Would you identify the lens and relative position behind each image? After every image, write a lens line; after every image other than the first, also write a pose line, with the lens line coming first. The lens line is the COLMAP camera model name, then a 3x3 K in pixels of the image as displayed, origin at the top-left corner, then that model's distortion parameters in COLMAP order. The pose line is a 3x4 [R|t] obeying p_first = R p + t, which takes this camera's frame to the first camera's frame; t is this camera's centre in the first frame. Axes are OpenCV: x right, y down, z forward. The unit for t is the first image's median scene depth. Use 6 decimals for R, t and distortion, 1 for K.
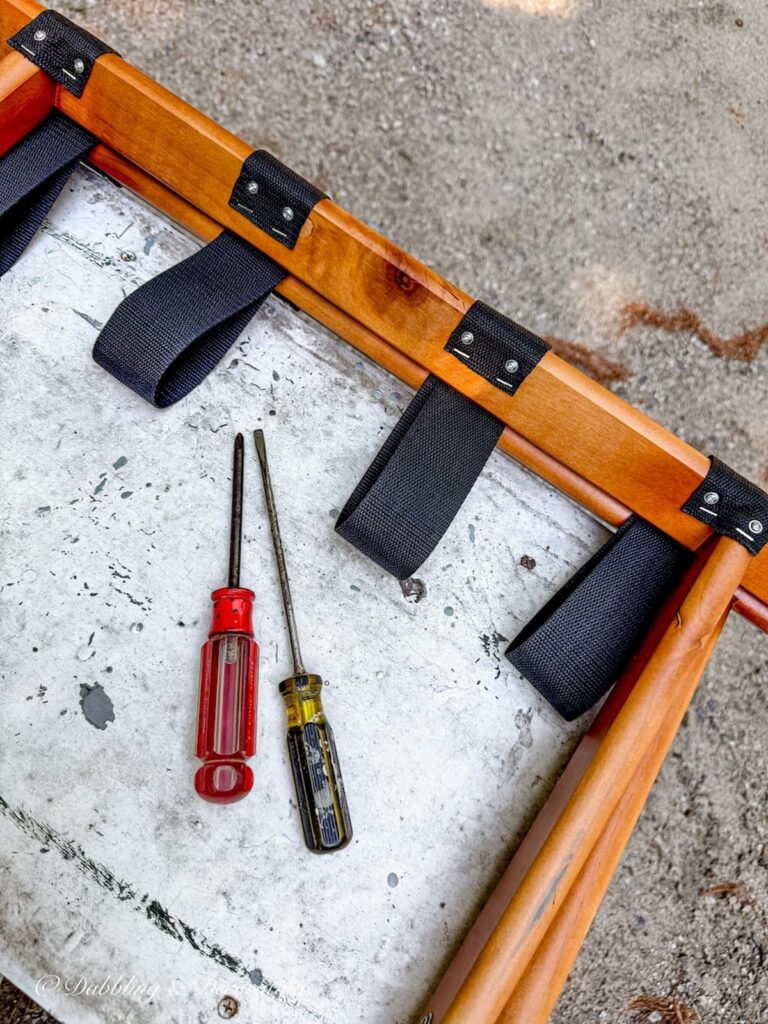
lens RADIAL K [[750.6, 0, 392.5], [0, 750.6, 489.8], [0, 0, 1]] dist [-0.005722, -0.022739]
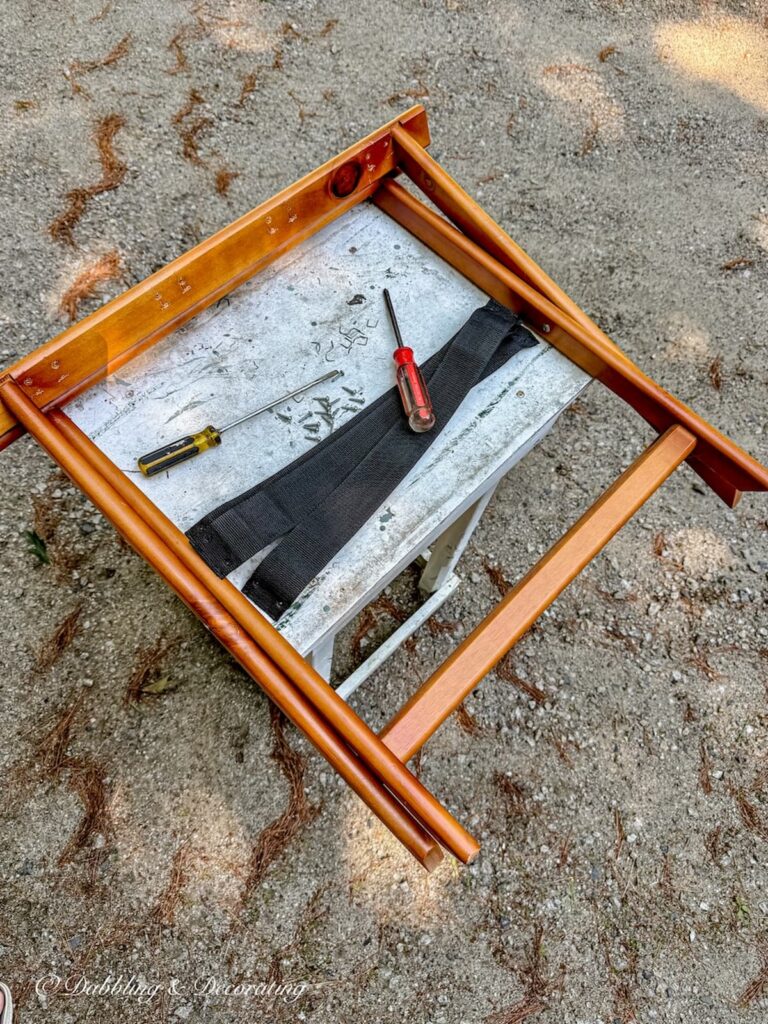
lens RADIAL K [[725.0, 0, 383.7], [0, 725.0, 520.0], [0, 0, 1]] dist [-0.005517, -0.023388]
pose [[0.186247, -0.955852, 0.227285, -0.376101], [0.872294, 0.267323, 0.409441, -0.173839], [-0.452123, 0.122002, 0.883572, -0.263938]]
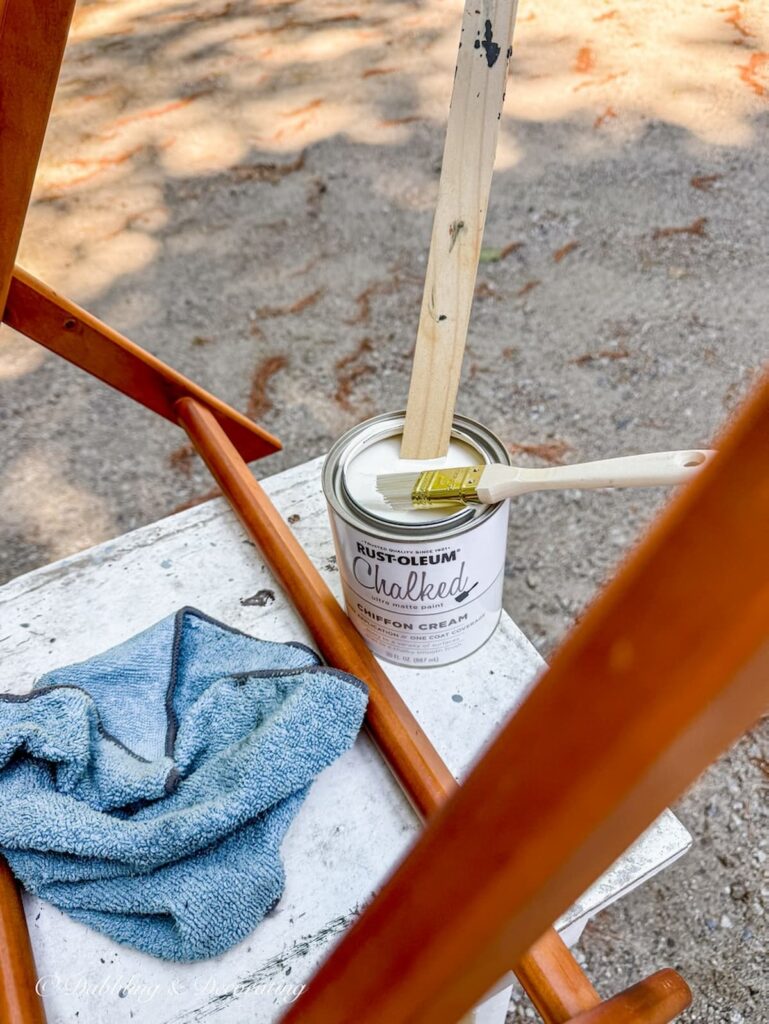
lens RADIAL K [[750.6, 0, 394.8], [0, 750.6, 515.8], [0, 0, 1]] dist [-0.005722, -0.022739]
pose [[0.442655, -0.784438, 0.434412, -0.110722], [0.868377, 0.495796, 0.010427, 0.090495], [-0.223560, 0.372618, 0.900654, -0.053725]]
